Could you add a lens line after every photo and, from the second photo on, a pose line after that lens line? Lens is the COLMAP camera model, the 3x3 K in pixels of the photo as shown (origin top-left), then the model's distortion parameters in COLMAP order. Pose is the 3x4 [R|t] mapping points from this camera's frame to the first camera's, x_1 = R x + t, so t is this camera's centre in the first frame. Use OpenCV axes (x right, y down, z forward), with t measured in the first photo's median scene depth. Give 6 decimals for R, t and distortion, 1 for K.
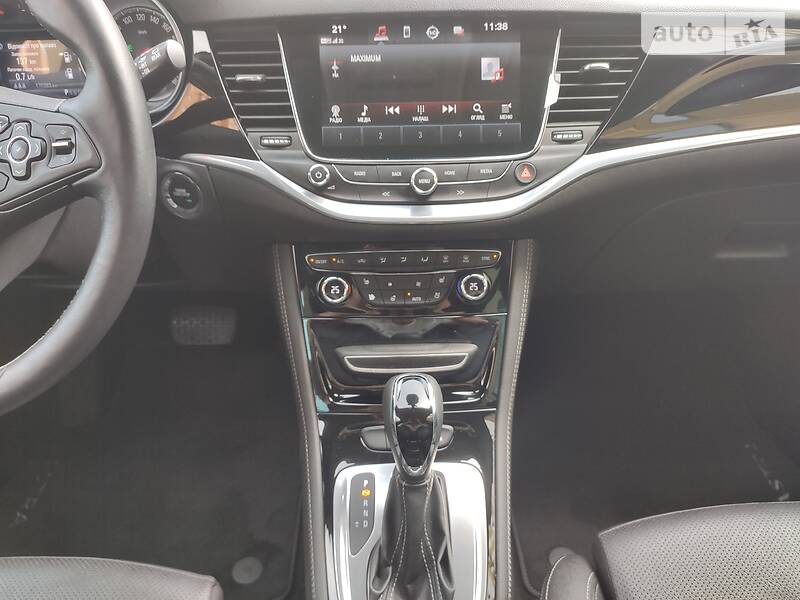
lens RADIAL K [[617.8, 0, 395.2], [0, 617.8, 301.7], [0, 0, 1]] dist [0.041973, -0.075006]
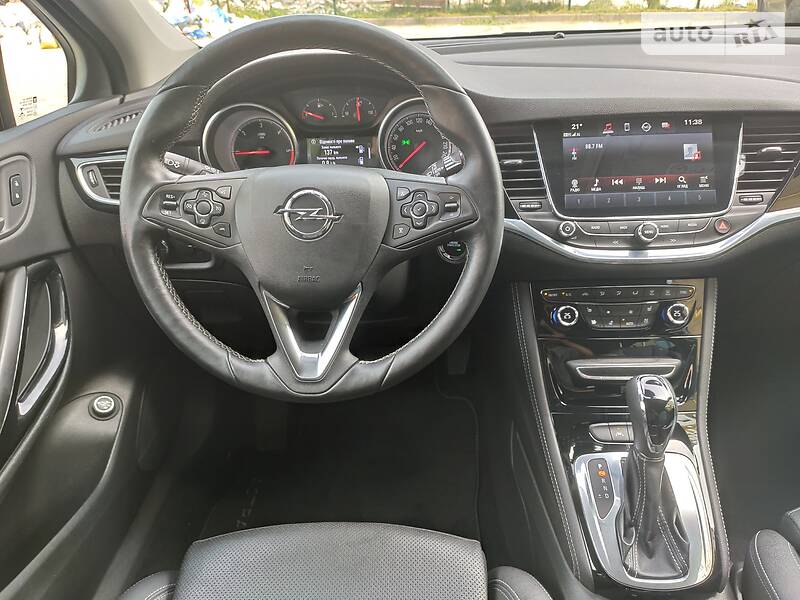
lens RADIAL K [[617.8, 0, 395.9], [0, 617.8, 298.9], [0, 0, 1]] dist [0.041973, -0.075006]
pose [[0.997976, -0.002527, -0.063545, -0.405404], [-0.005381, 0.992271, -0.123974, 0.118102], [0.063368, 0.124065, 0.990249, -0.351557]]
